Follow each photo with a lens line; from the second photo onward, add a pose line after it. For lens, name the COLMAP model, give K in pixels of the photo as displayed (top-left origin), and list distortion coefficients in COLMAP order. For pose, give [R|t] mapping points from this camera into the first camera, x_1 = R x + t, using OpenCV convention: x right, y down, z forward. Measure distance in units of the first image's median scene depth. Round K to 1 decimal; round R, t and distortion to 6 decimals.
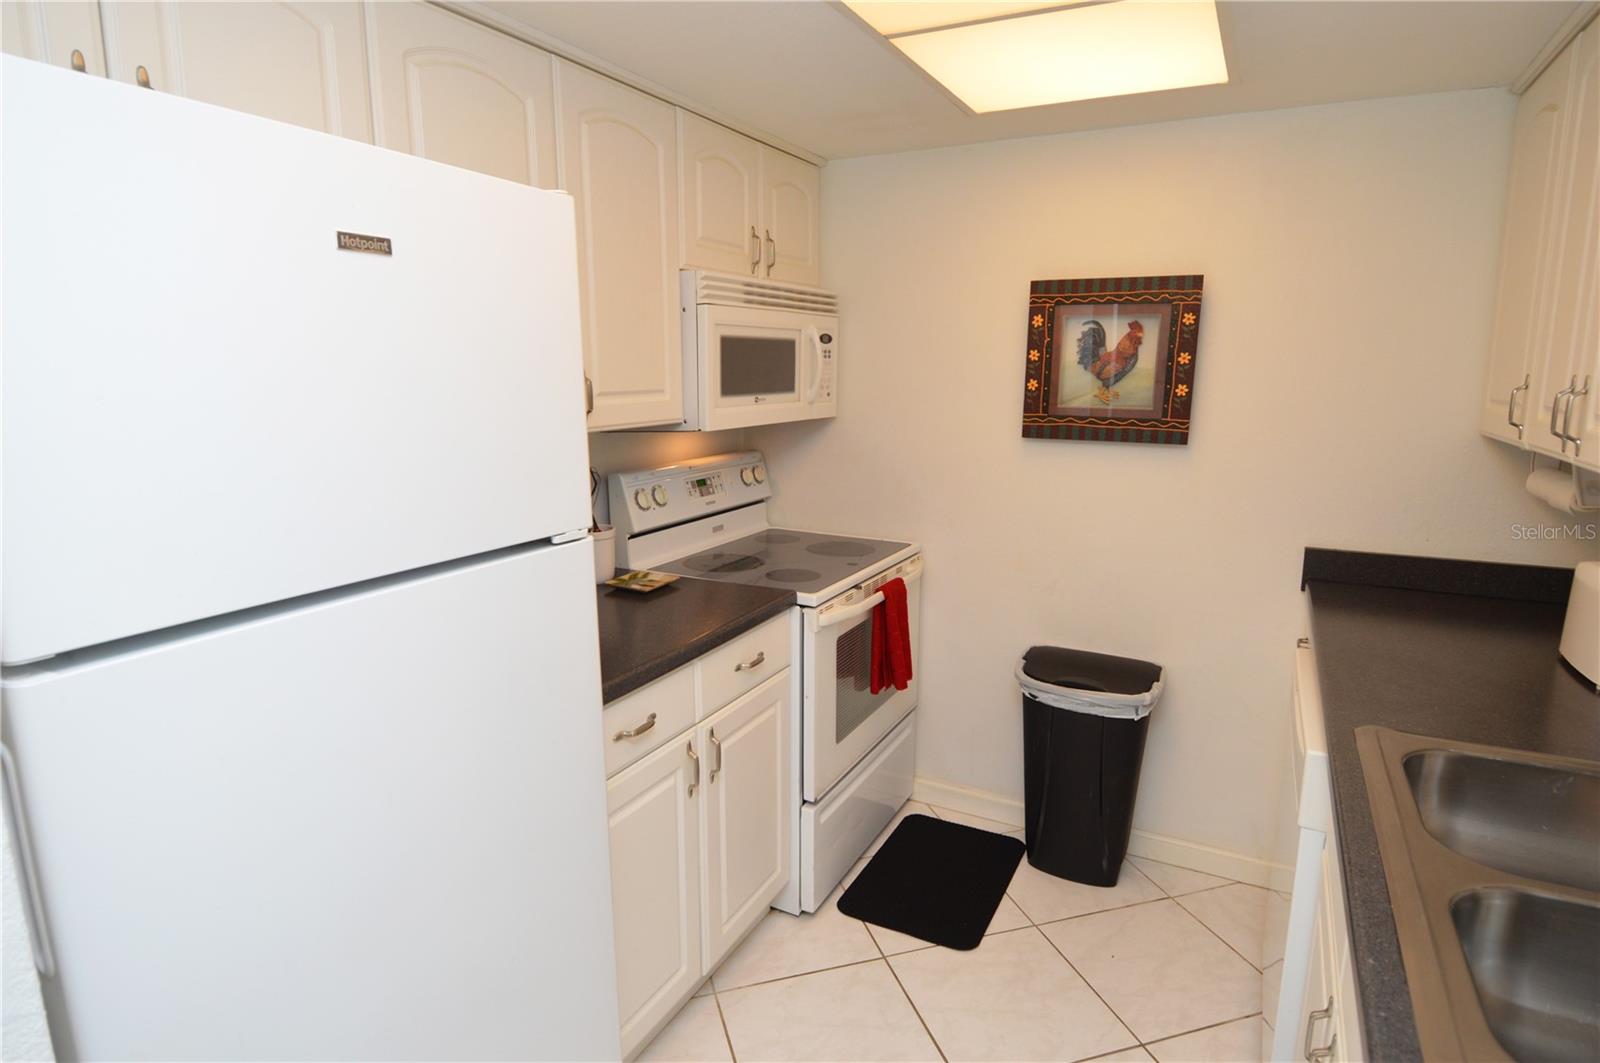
lens RADIAL K [[879.2, 0, 801.7], [0, 879.2, 531.2], [0, 0, 1]] dist [0.029921, -0.034056]
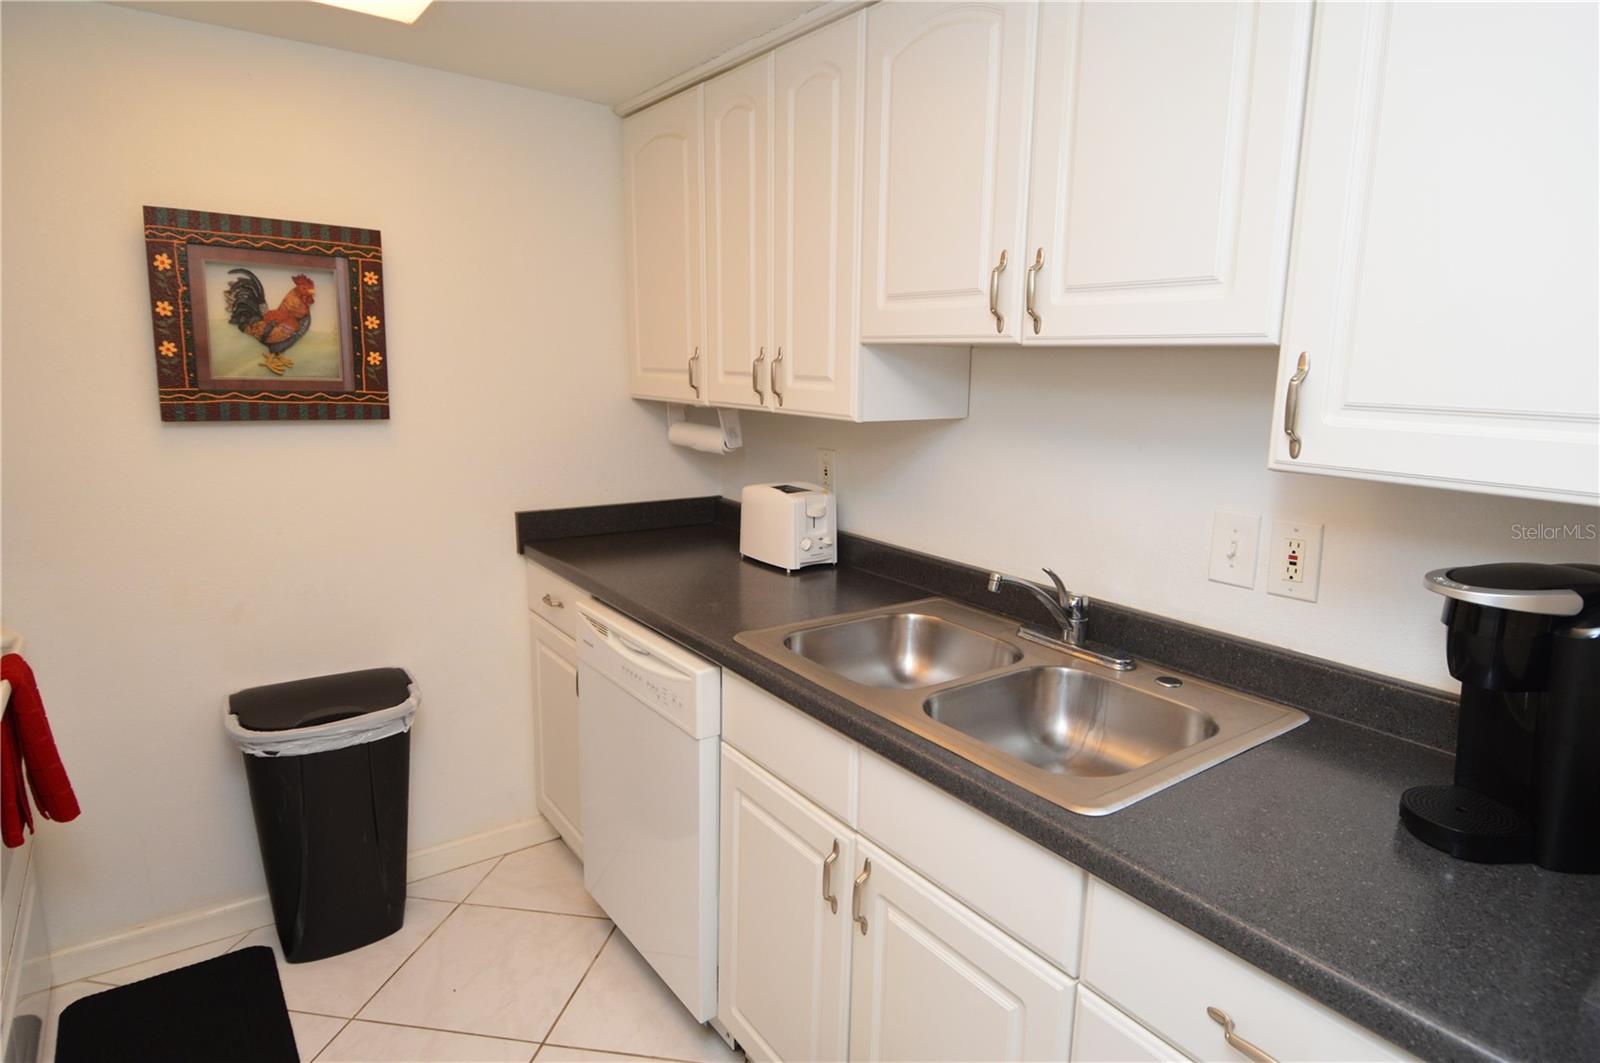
lens RADIAL K [[899.6, 0, 859.4], [0, 899.6, 528.9], [0, 0, 1]] dist [0.028358, -0.037067]
pose [[0.397468, -0.155384, 0.904364, -0.223793], [0.144303, 0.983880, 0.105625, -0.015831], [-0.906198, 0.088520, 0.413484, 0.190312]]
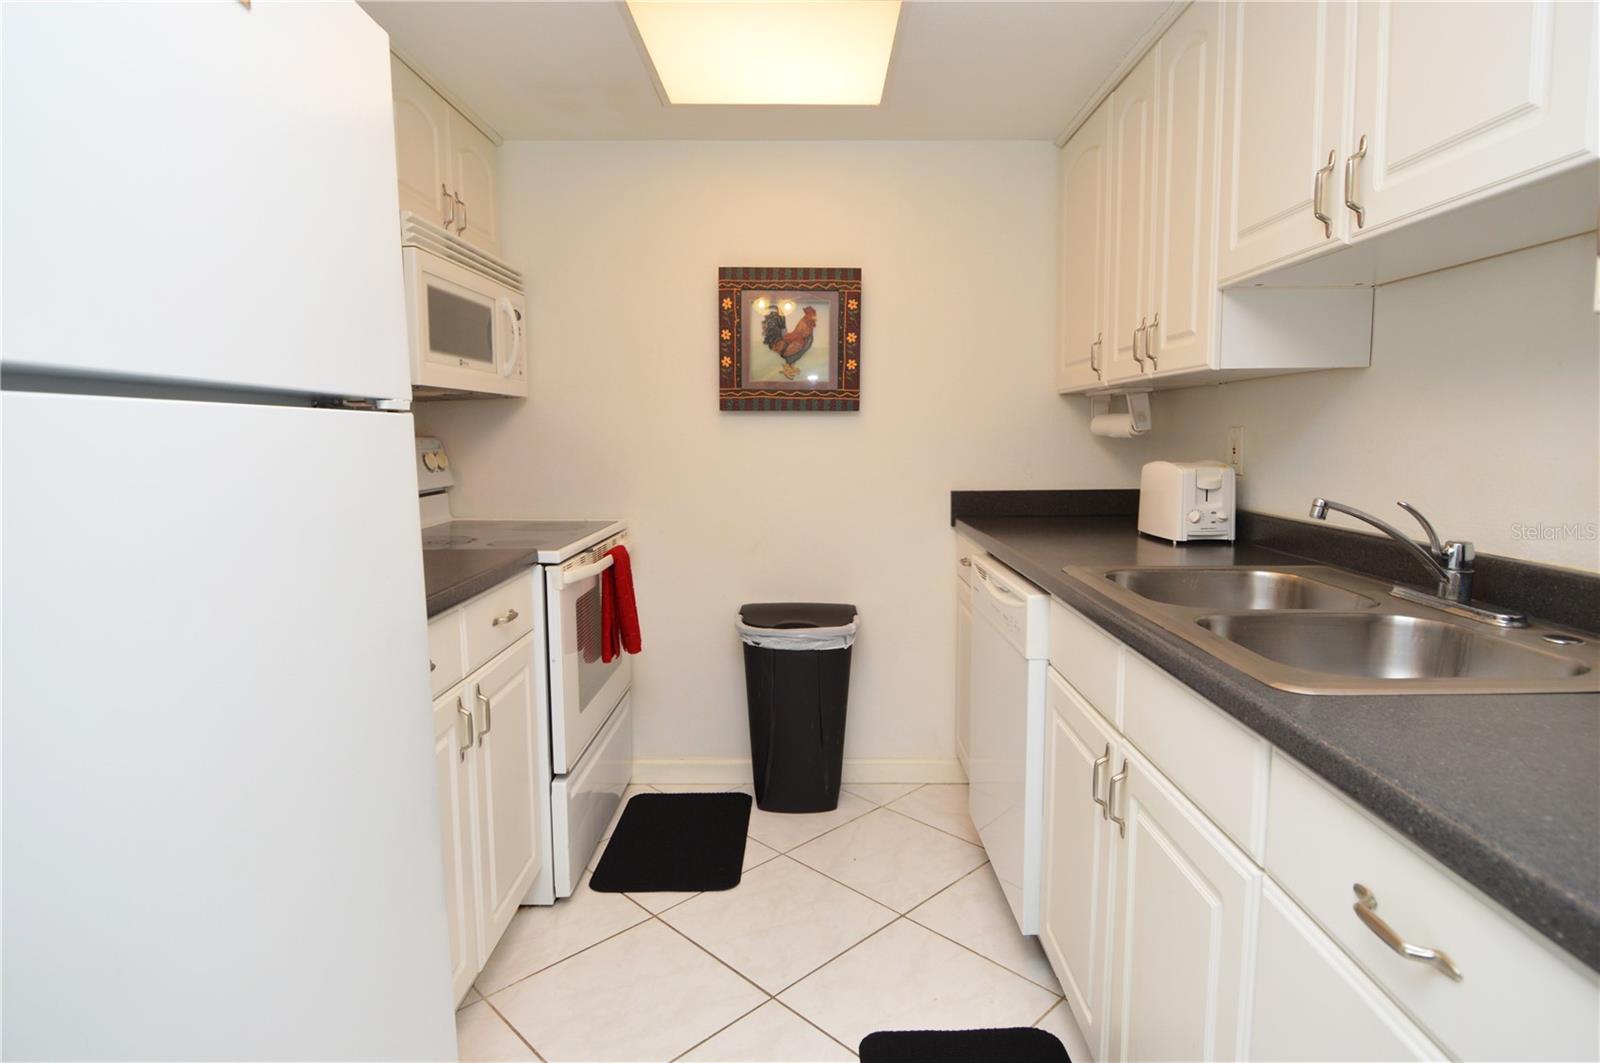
lens RADIAL K [[863.2, 0, 813.6], [0, 863.2, 524.9], [0, 0, 1]] dist [0.021750, -0.032034]
pose [[0.880658, -0.054170, 0.470645, -0.166649], [0.094438, 0.993576, -0.062351, 0.118237], [-0.464245, 0.099356, 0.880117, 0.028120]]
